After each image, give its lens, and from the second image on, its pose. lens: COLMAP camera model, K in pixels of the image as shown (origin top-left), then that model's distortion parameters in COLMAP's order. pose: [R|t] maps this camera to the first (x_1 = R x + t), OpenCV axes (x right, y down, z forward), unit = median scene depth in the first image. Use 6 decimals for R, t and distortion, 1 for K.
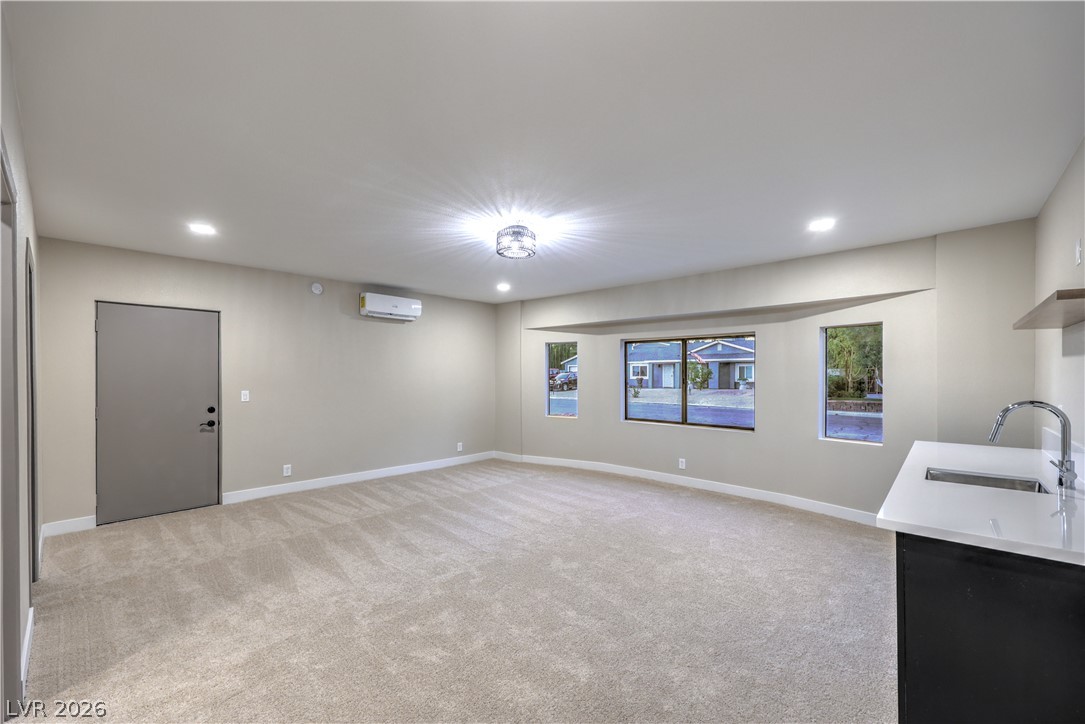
lens RADIAL K [[444.8, 0, 547.6], [0, 444.8, 376.5], [0, 0, 1]] dist [0.000987, 0.000121]
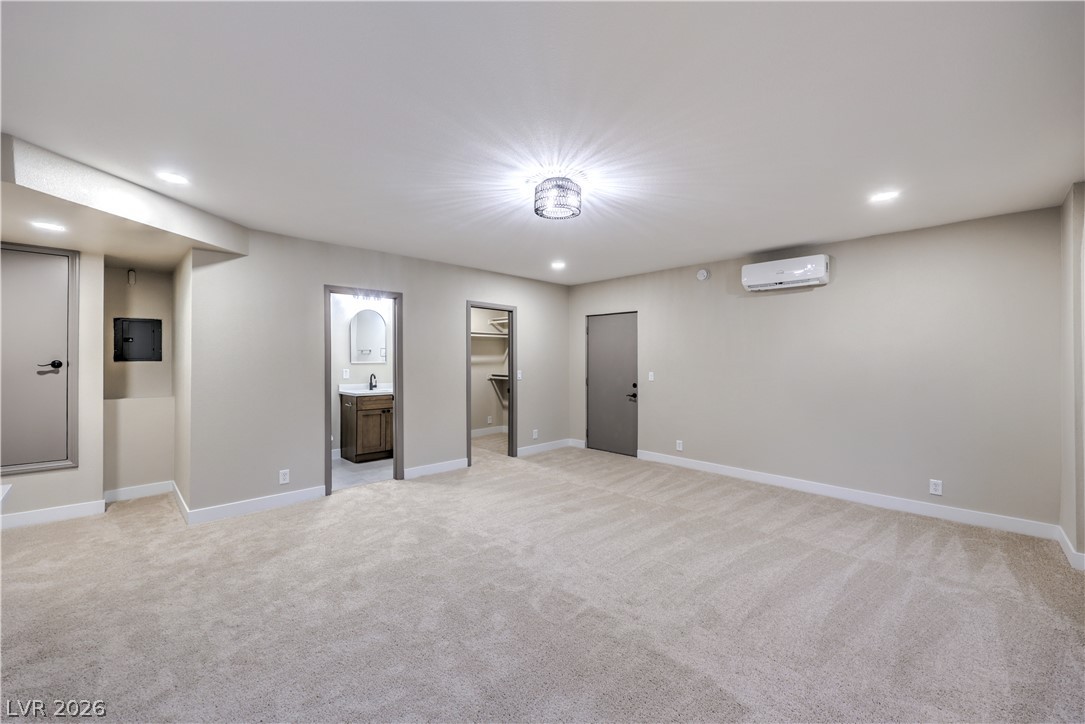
lens RADIAL K [[441.7, 0, 542.5], [0, 441.7, 362.0], [0, 0, 1]] dist [-0.002950, -0.000168]
pose [[-0.058508, 0.005749, -0.998270, 0.567680], [-0.006514, 0.999960, 0.006141, -0.001713], [0.998266, 0.006862, -0.058469, 0.769286]]
